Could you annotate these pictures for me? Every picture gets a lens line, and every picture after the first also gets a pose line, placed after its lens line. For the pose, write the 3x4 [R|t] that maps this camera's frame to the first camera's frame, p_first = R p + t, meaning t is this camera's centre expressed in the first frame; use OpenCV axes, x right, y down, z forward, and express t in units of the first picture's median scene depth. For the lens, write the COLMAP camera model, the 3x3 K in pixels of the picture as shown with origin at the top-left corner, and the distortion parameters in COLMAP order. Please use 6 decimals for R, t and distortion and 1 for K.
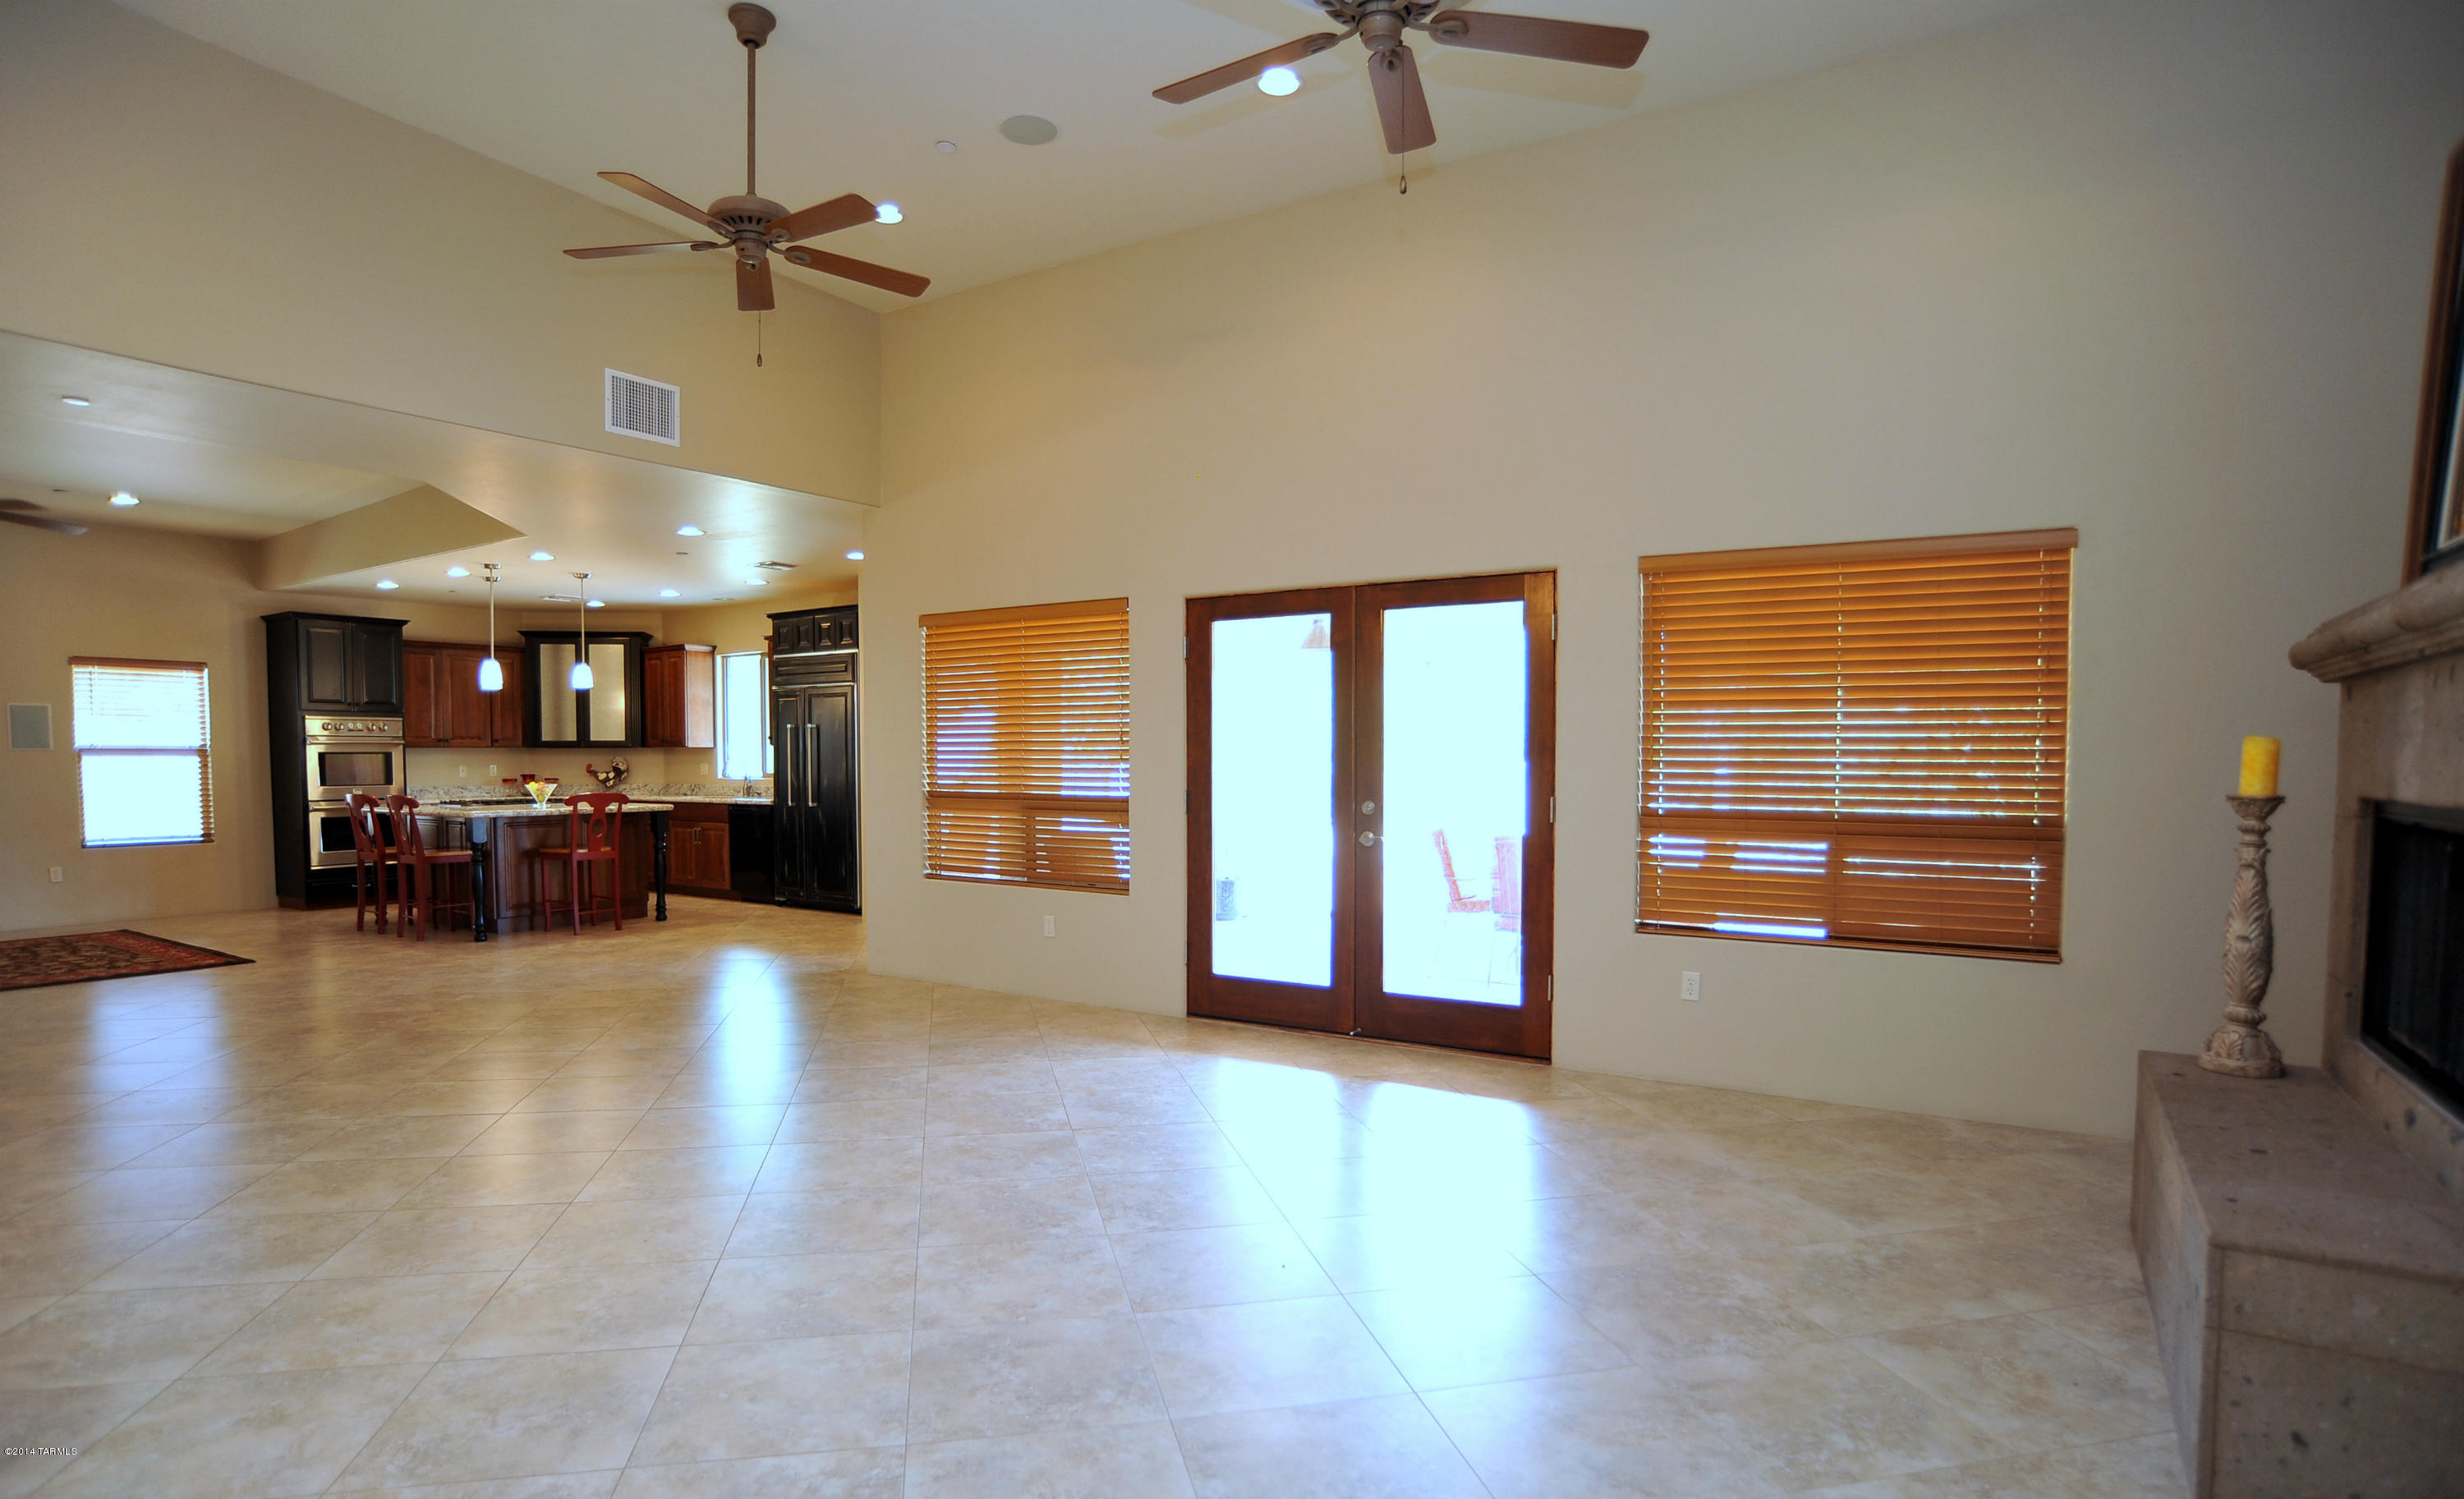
lens RADIAL K [[1287.5, 0, 1197.3], [0, 1287.5, 824.8], [0, 0, 1]] dist [-0.054451, 0.000744]
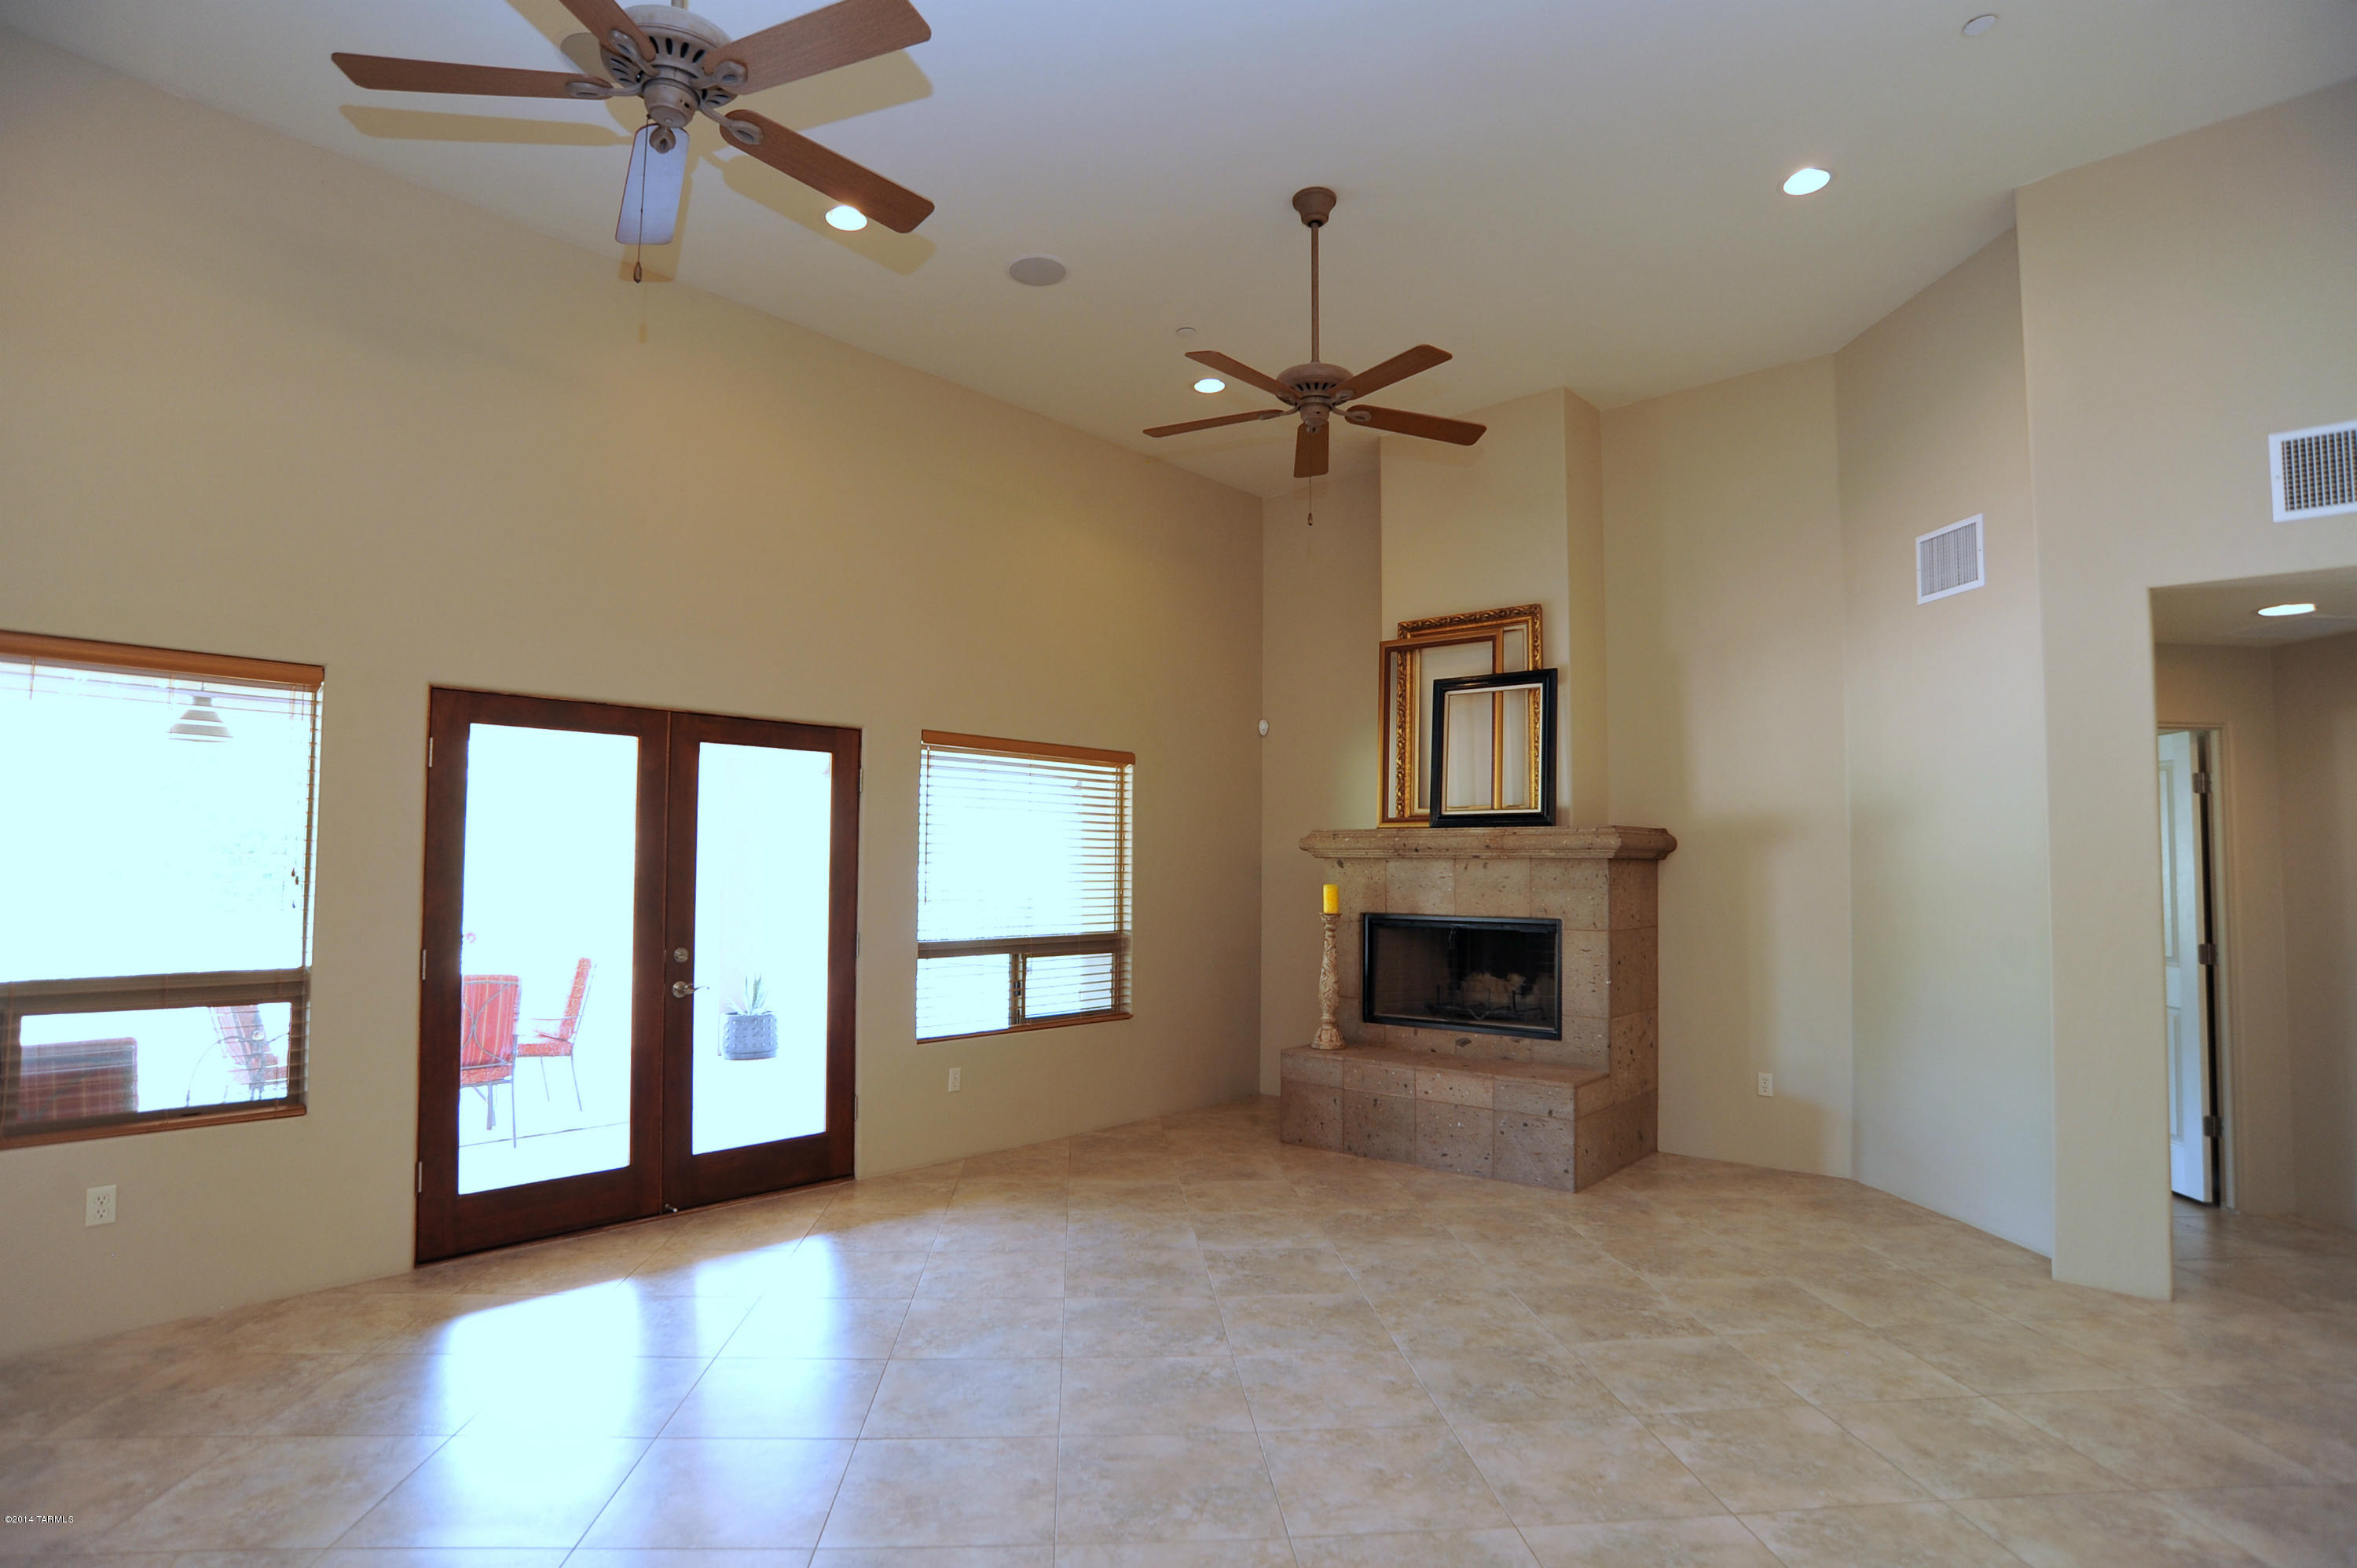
lens RADIAL K [[1251.8, 0, 1165.3], [0, 1251.8, 796.4], [0, 0, 1]] dist [-0.102068, 0.052811]
pose [[0.128935, 0.055821, 0.990081, -0.420504], [0.046023, 0.997002, -0.062205, -0.033710], [-0.990585, 0.053586, 0.125979, 0.331738]]
